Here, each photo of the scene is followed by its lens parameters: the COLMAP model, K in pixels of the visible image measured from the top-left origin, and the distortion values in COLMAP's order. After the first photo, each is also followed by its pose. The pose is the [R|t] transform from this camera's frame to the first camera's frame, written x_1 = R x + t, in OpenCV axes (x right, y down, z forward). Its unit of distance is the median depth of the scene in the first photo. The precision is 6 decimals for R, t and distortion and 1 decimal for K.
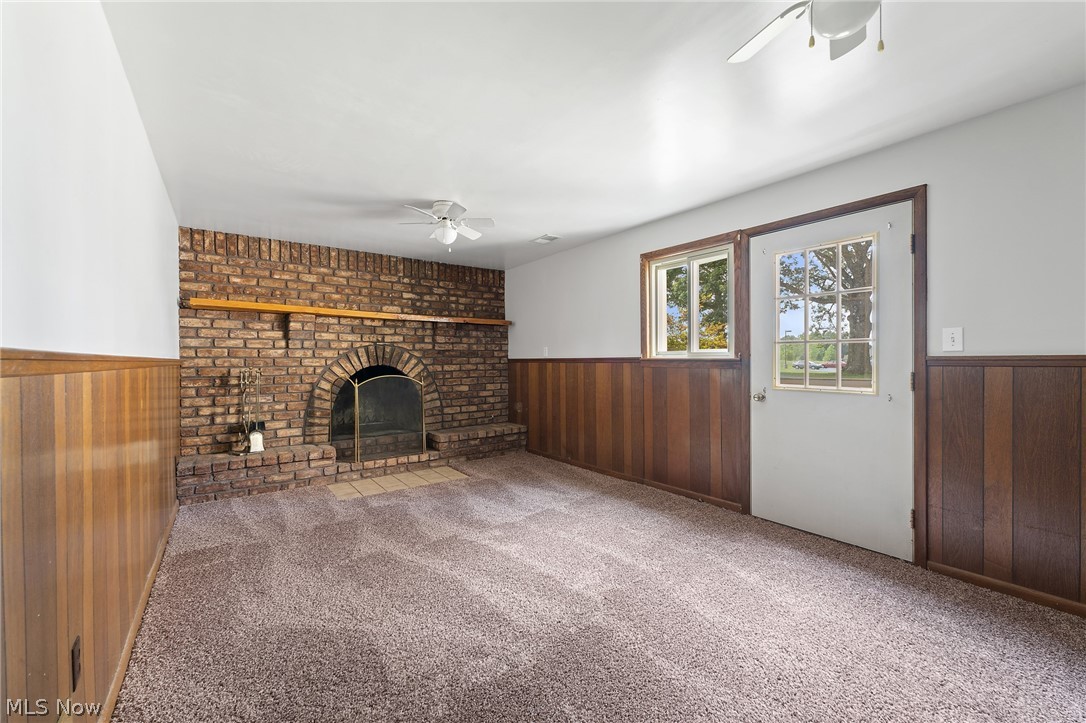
lens RADIAL K [[432.6, 0, 538.3], [0, 432.6, 365.4], [0, 0, 1]] dist [0.004410, 0.000580]
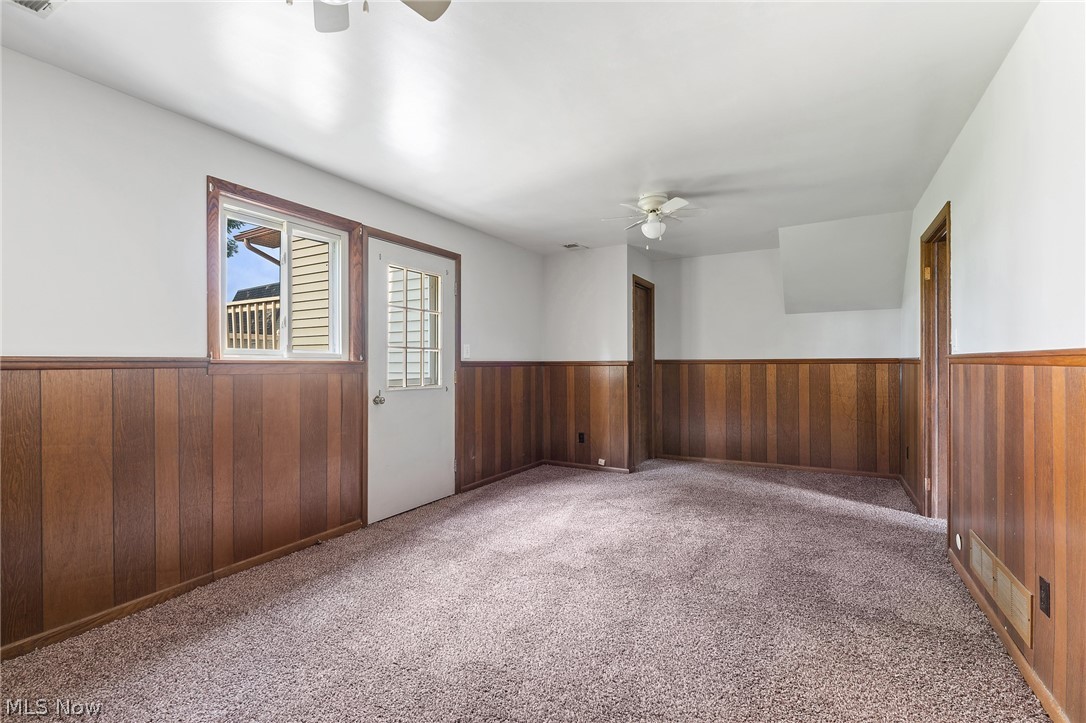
lens RADIAL K [[497.1, 0, 540.7], [0, 497.1, 360.3], [0, 0, 1]] dist [0.002897, 0.000686]
pose [[-0.409058, 0.013313, 0.912411, -1.505240], [0.014900, 0.999858, -0.007909, -0.008157], [-0.912387, 0.010359, -0.409198, 2.469060]]
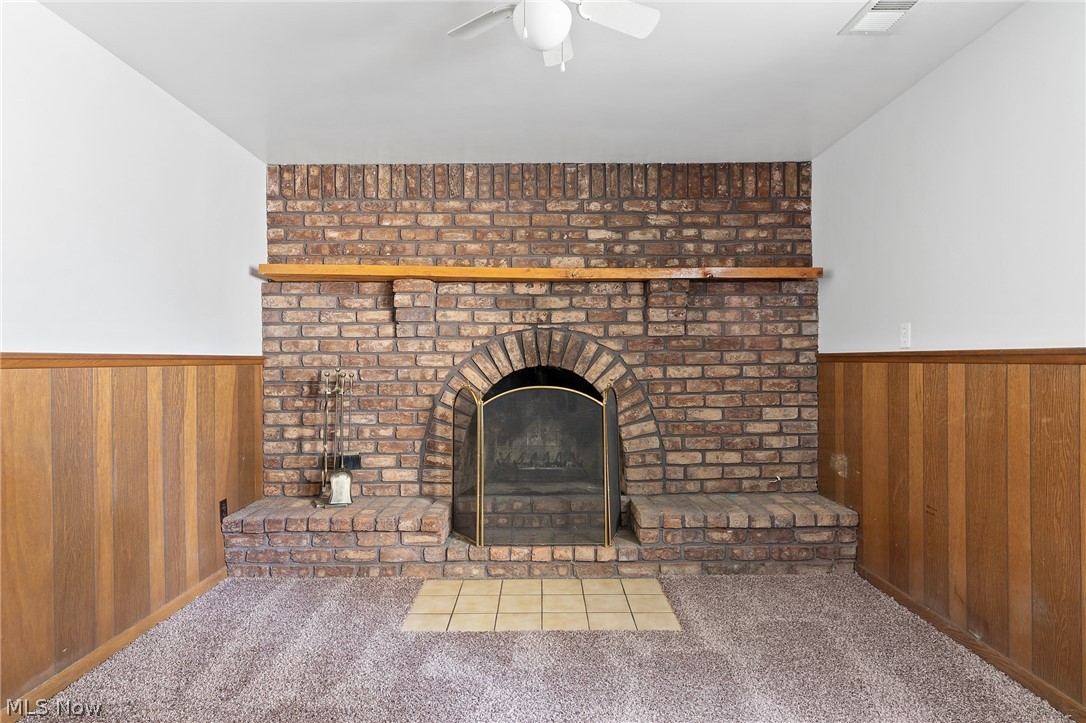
lens RADIAL K [[566.2, 0, 549.1], [0, 566.2, 361.8], [0, 0, 1]] dist [-0.001709, -0.000239]
pose [[0.812806, 0.004168, -0.582520, 0.058596], [-0.006051, 0.999981, -0.001289, -0.005104], [0.582503, 0.004573, 0.812816, 0.445761]]
